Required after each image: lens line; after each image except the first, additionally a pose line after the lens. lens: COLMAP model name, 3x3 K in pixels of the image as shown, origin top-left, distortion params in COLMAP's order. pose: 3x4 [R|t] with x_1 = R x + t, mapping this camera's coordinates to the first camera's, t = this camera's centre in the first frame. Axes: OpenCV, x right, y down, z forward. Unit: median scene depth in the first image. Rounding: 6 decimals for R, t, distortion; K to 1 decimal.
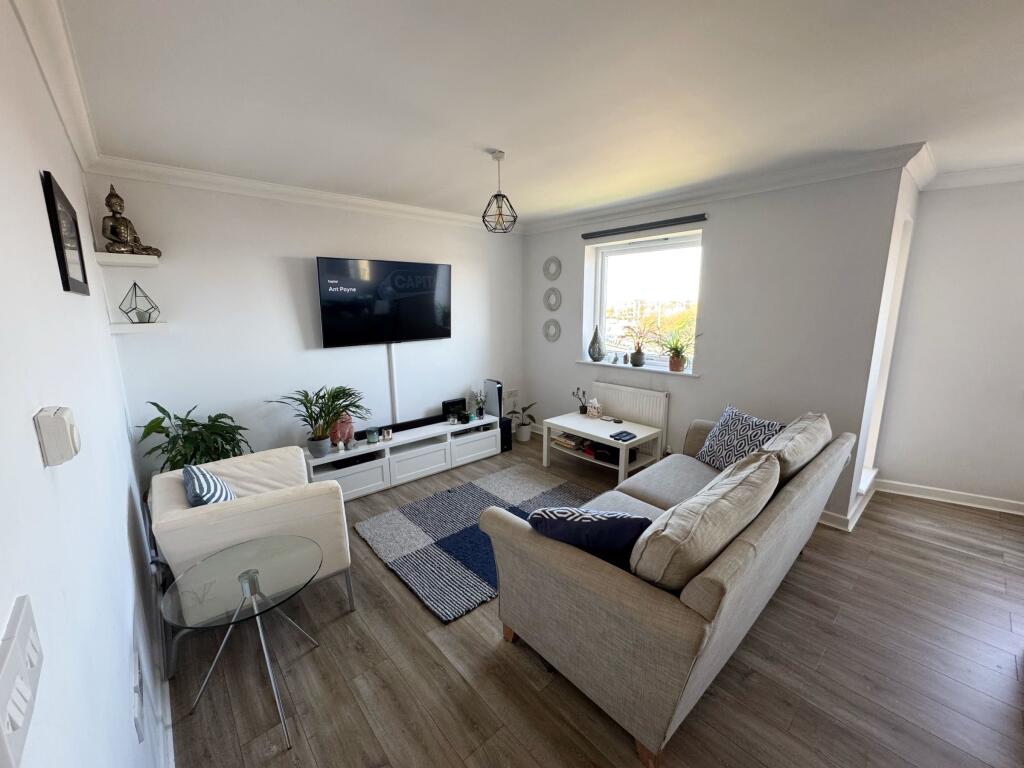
lens RADIAL K [[410.6, 0, 512.0], [0, 410.6, 384.0], [0, 0, 1]] dist [0.001441, 0.000168]
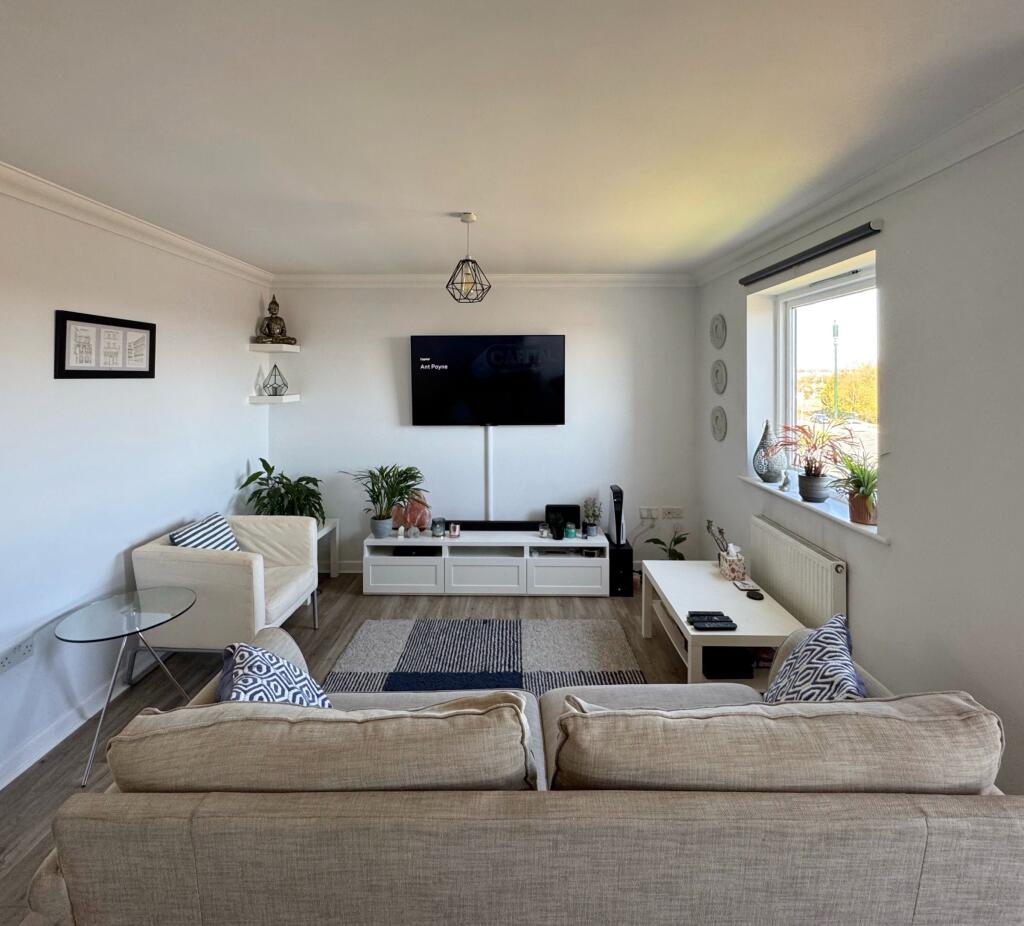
lens RADIAL K [[513.1, 0, 510.3], [0, 513.1, 375.3], [0, 0, 1]] dist [0.000115, -0.000242]
pose [[0.734939, 0.006322, -0.678104, 0.505400], [-0.134134, 0.981555, -0.136226, -0.065212], [0.664735, 0.191075, 0.722231, 0.231369]]
